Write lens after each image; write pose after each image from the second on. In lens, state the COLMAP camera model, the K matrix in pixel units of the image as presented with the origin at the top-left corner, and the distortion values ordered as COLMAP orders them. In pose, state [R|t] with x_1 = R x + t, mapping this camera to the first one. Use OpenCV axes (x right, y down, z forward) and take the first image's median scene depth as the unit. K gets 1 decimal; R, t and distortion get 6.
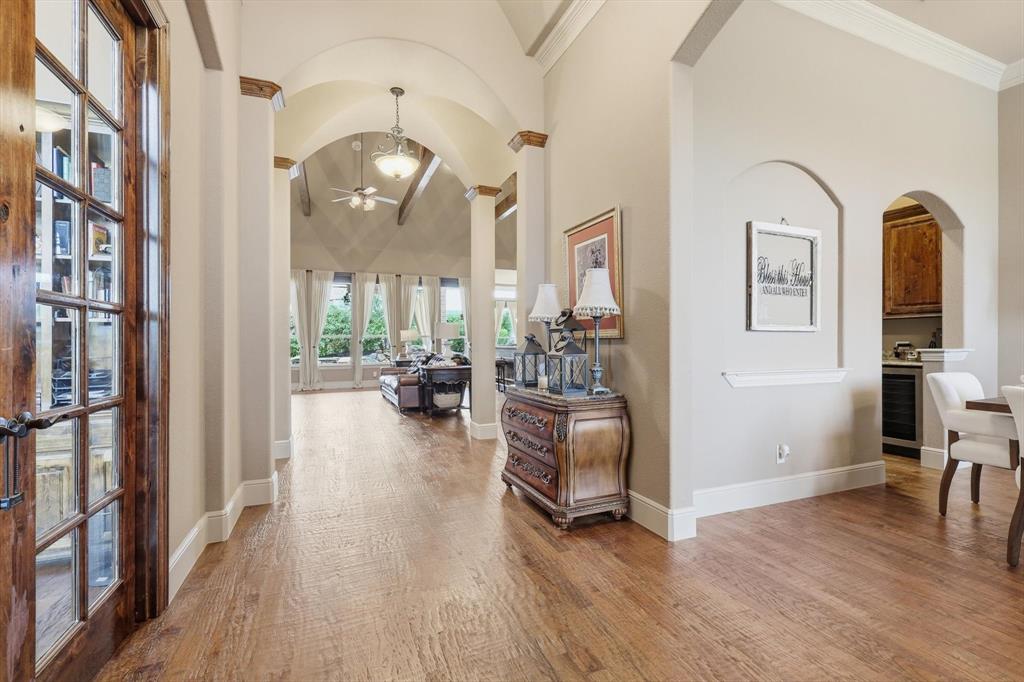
lens RADIAL K [[451.8, 0, 516.7], [0, 451.8, 342.8], [0, 0, 1]] dist [0.001041, 0.000150]
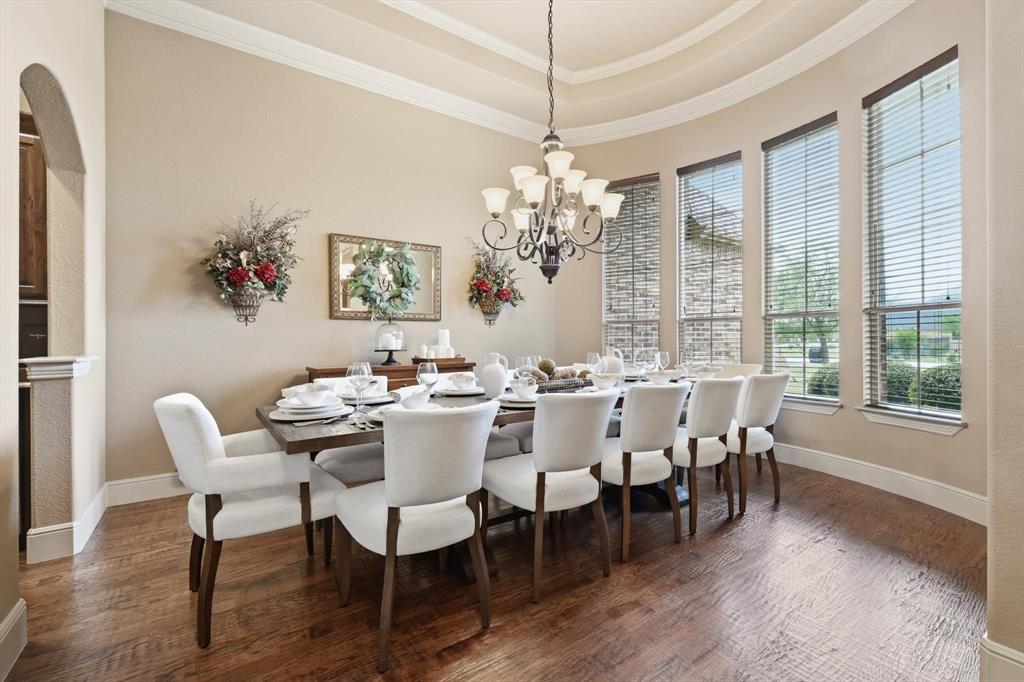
lens RADIAL K [[451.8, 0, 516.7], [0, 451.8, 342.8], [0, 0, 1]] dist [0.001041, 0.000150]
pose [[-0.211496, 0.005866, 0.977361, 0.211785], [0.002177, 0.999982, -0.005531, -0.001307], [-0.977376, 0.000958, -0.211505, 0.527962]]
